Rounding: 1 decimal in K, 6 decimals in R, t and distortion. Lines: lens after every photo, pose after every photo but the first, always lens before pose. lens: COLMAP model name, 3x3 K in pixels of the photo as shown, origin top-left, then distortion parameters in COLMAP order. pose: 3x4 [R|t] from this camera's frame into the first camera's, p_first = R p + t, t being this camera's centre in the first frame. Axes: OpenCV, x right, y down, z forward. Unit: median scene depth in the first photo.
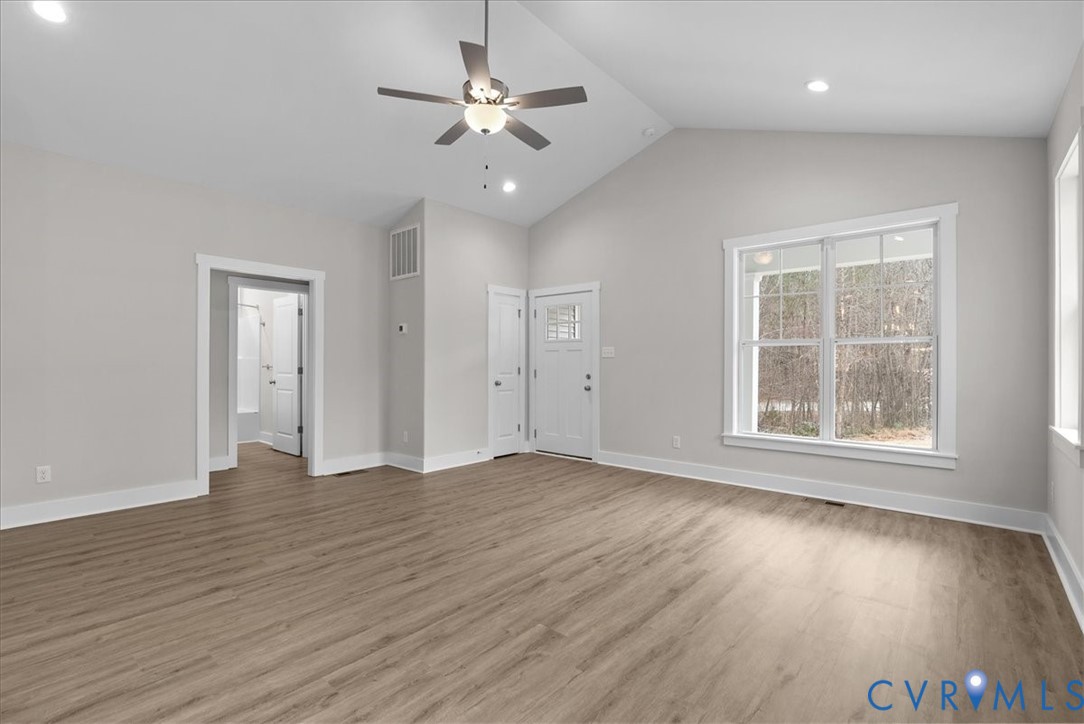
lens RADIAL K [[492.1, 0, 544.9], [0, 492.1, 365.4], [0, 0, 1]] dist [-0.013973, 0.002414]
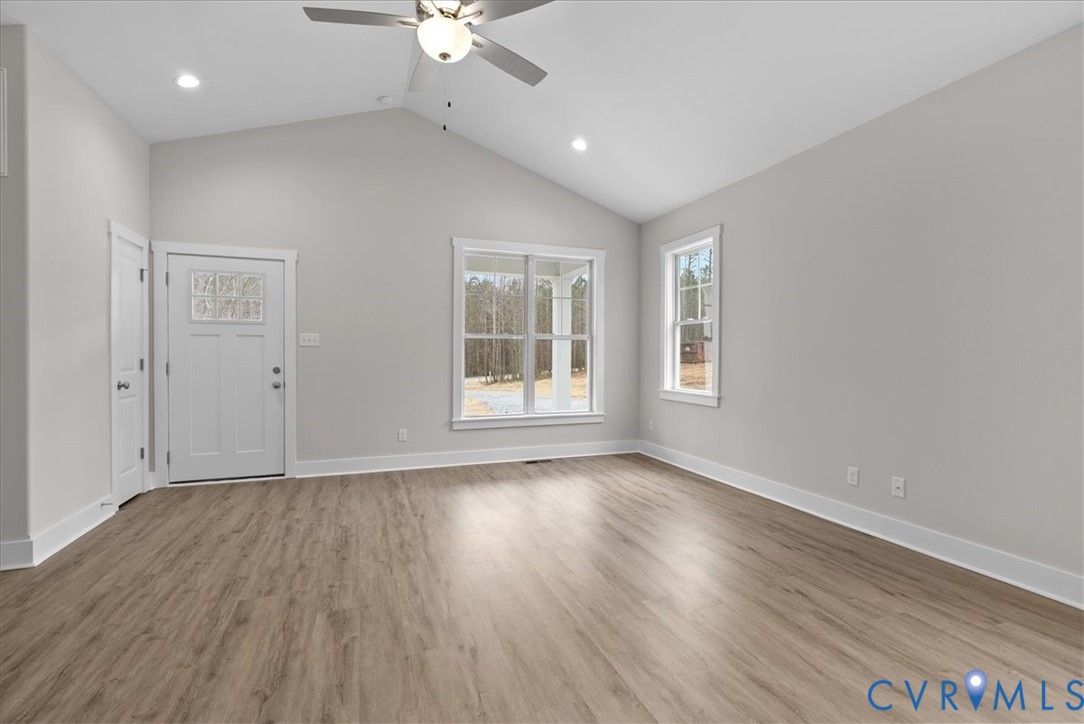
lens RADIAL K [[492.1, 0, 546.7], [0, 492.1, 359.4], [0, 0, 1]] dist [-0.013973, 0.002414]
pose [[0.478874, -0.008579, 0.877841, -0.610983], [0.001235, 0.999958, 0.009098, -0.001305], [-0.877883, -0.003273, 0.478865, 0.401825]]
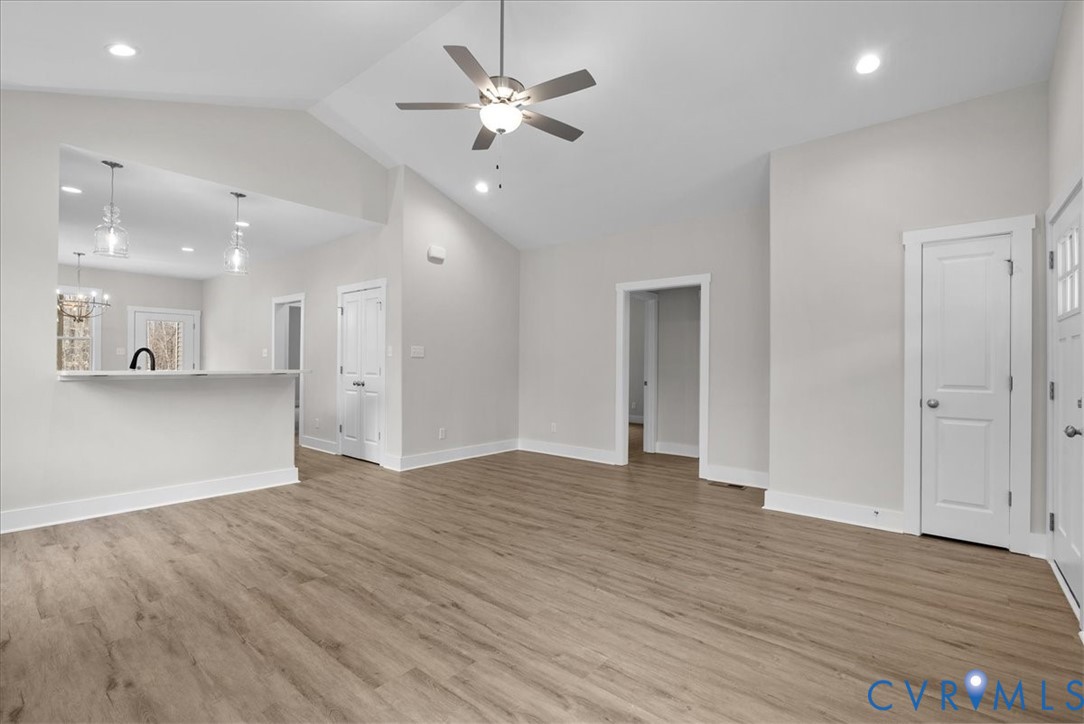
lens RADIAL K [[492.1, 0, 549.8], [0, 492.1, 362.3], [0, 0, 1]] dist [-0.013973, 0.002414]
pose [[0.024720, -0.006422, -0.999674, 0.729179], [-0.012863, 0.999895, -0.006742, -0.001649], [0.999612, 0.013025, 0.024635, 0.901000]]
